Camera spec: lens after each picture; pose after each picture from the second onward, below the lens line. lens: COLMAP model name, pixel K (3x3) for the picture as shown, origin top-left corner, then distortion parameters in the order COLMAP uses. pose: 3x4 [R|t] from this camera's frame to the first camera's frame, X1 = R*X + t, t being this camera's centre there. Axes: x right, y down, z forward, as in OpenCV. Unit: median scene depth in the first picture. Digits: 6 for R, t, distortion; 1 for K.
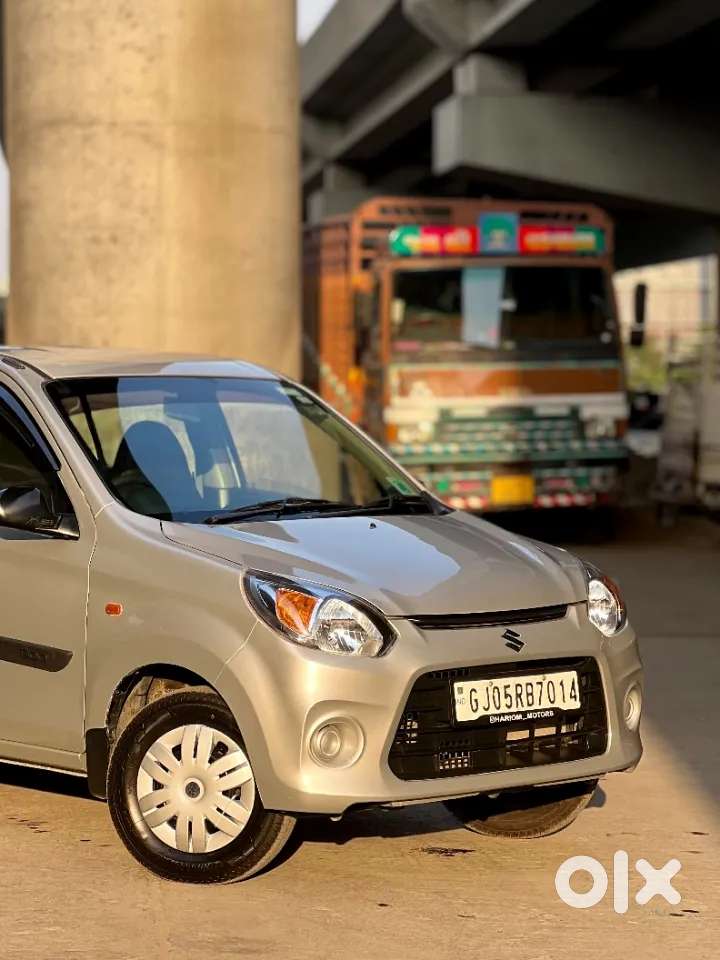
lens RADIAL K [[2792.1, 0, 360.0], [0, 2792.1, 480.0], [0, 0, 1]] dist [-0.046454, -0.359496]
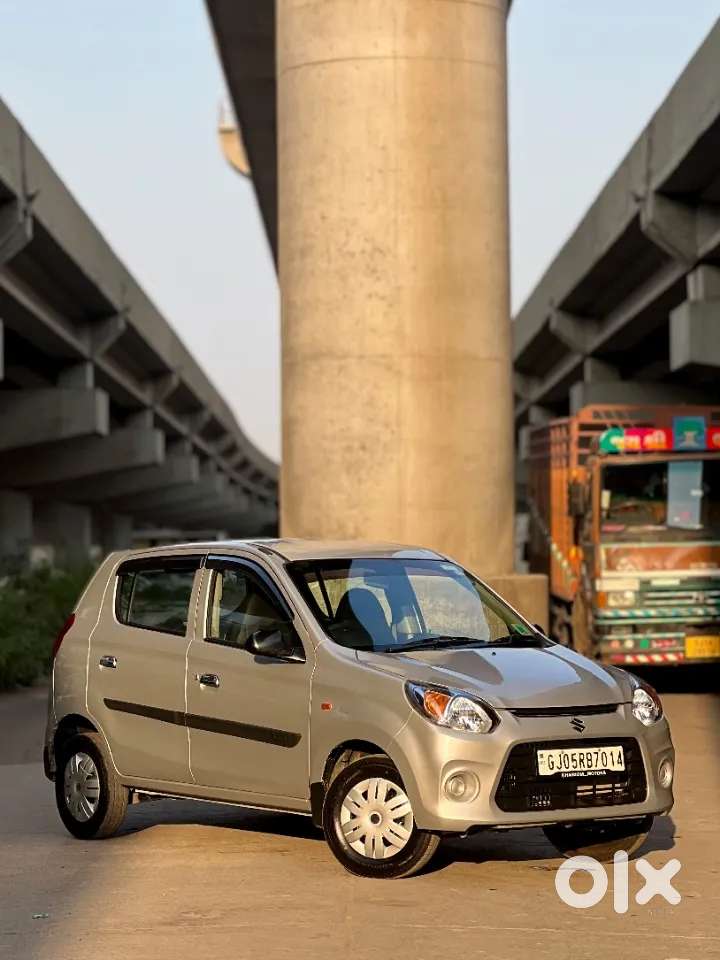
lens RADIAL K [[2792.1, 0, 360.0], [0, 2792.1, 480.0], [0, 0, 1]] dist [-0.046454, -0.359496]
pose [[0.994371, -0.010329, -0.105447, 0.043871], [0.003736, 0.998036, -0.062531, 0.007621], [0.105886, 0.061785, 0.992457, -0.256500]]
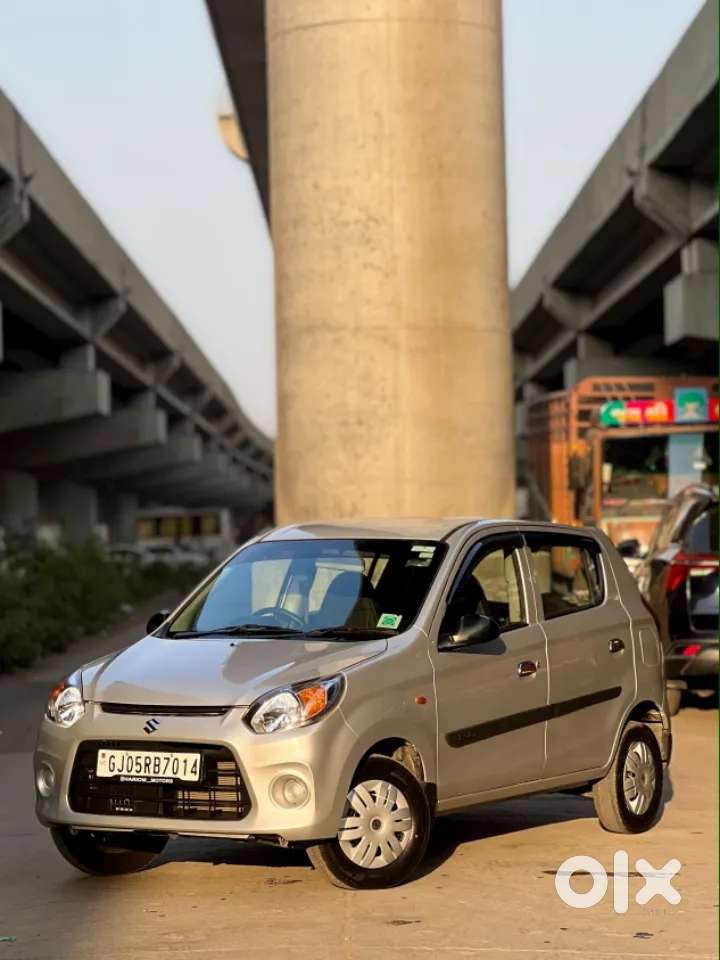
lens RADIAL K [[2686.0, 0, 360.0], [0, 2686.0, 480.0], [0, 0, 1]] dist [-0.173551, 5.482964]
pose [[0.994228, -0.020419, -0.105331, 0.036423], [0.014763, 0.998421, -0.054199, 0.003367], [0.106271, 0.052332, 0.992959, -0.175933]]
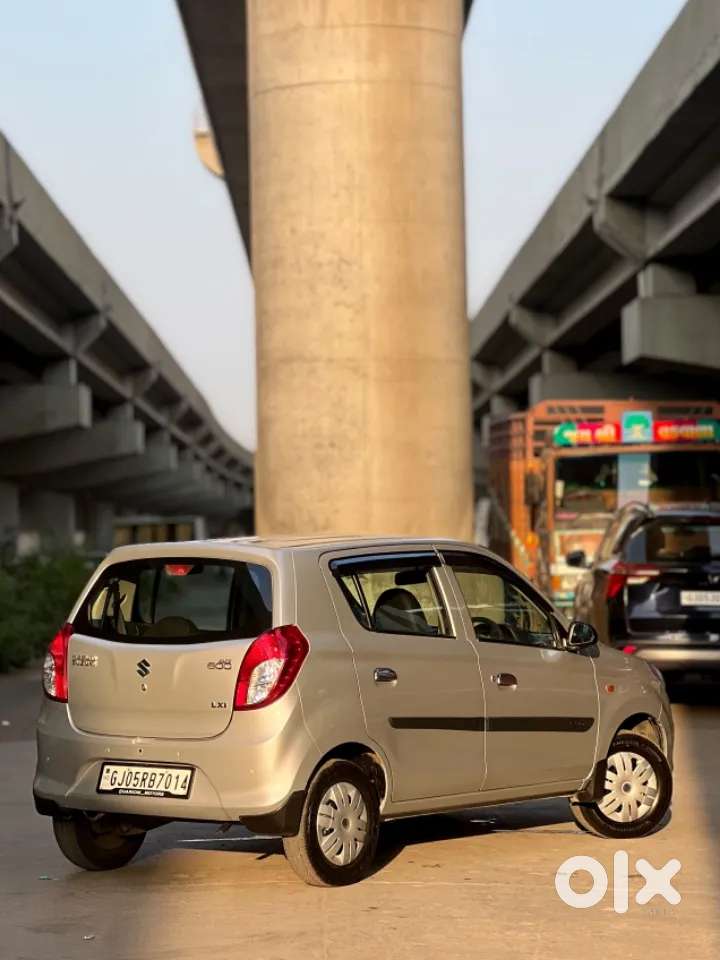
lens RADIAL K [[2686.0, 0, 360.0], [0, 2686.0, 480.0], [0, 0, 1]] dist [-0.173551, 5.482964]
pose [[0.995302, -0.018882, -0.094962, 0.049471], [0.013539, 0.998305, -0.056595, 0.005278], [0.095870, 0.055044, 0.993871, -0.300328]]
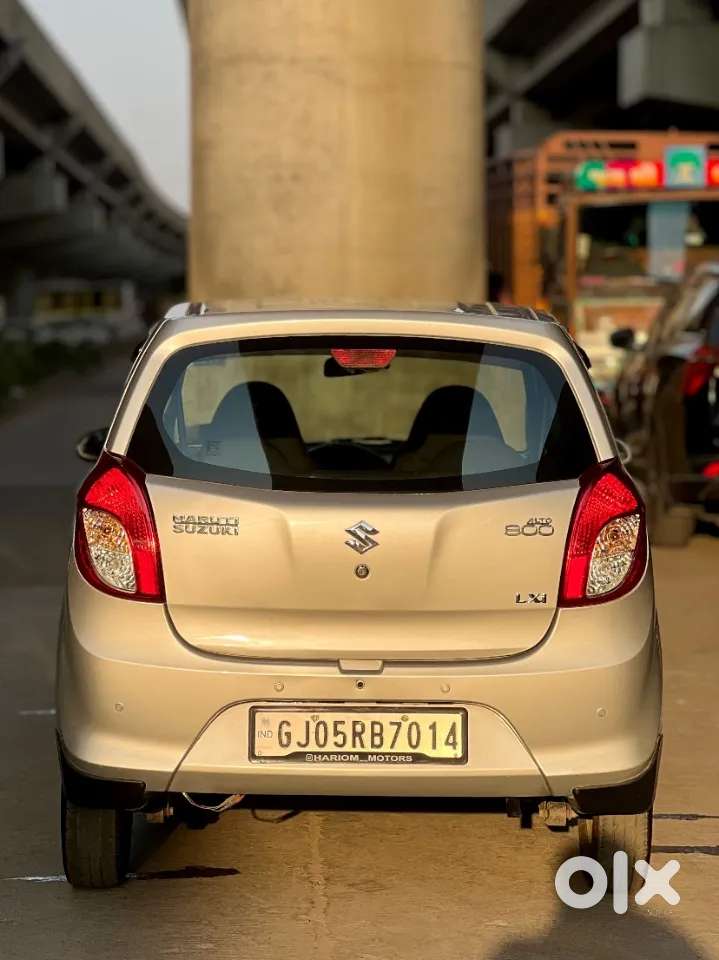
lens RADIAL K [[2686.0, 0, 359.5], [0, 2686.0, 480.0], [0, 0, 1]] dist [-0.173551, 5.482964]
pose [[0.997519, -0.000825, -0.070387, 0.001507], [0.002878, 0.999573, 0.029066, -0.006508], [0.070333, -0.029196, 0.997096, 0.047662]]
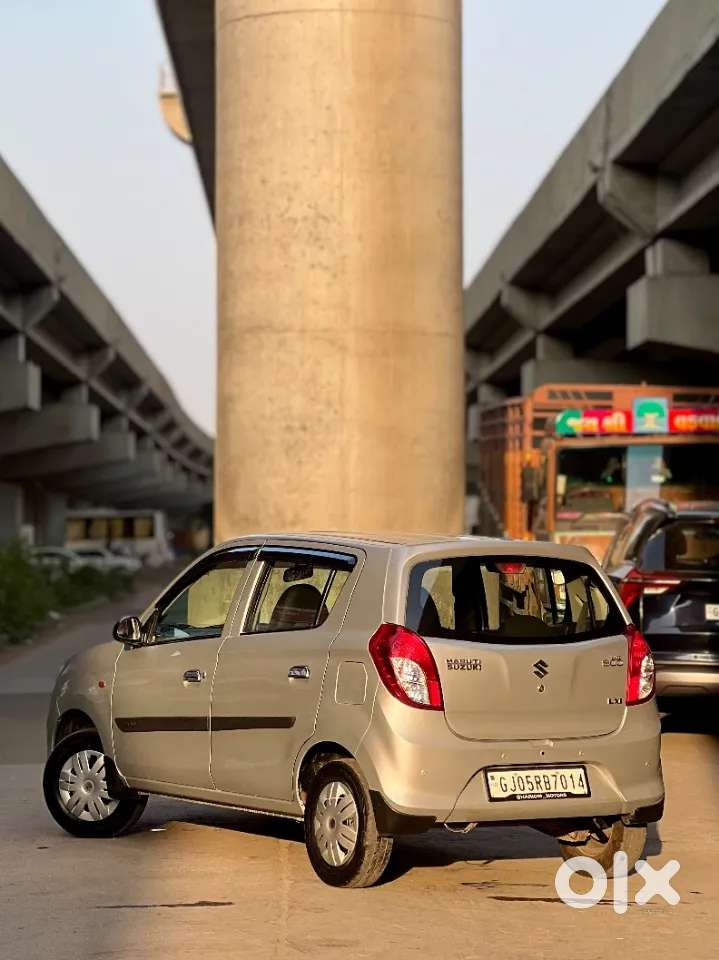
lens RADIAL K [[2862.1, 0, 359.5], [0, 2862.1, 480.0], [0, 0, 1]] dist [-0.137433, 0.791778]
pose [[0.996308, -0.000816, -0.085847, 0.039410], [-0.003911, 0.998485, -0.054883, 0.002222], [0.085762, 0.055017, 0.994796, -0.203122]]
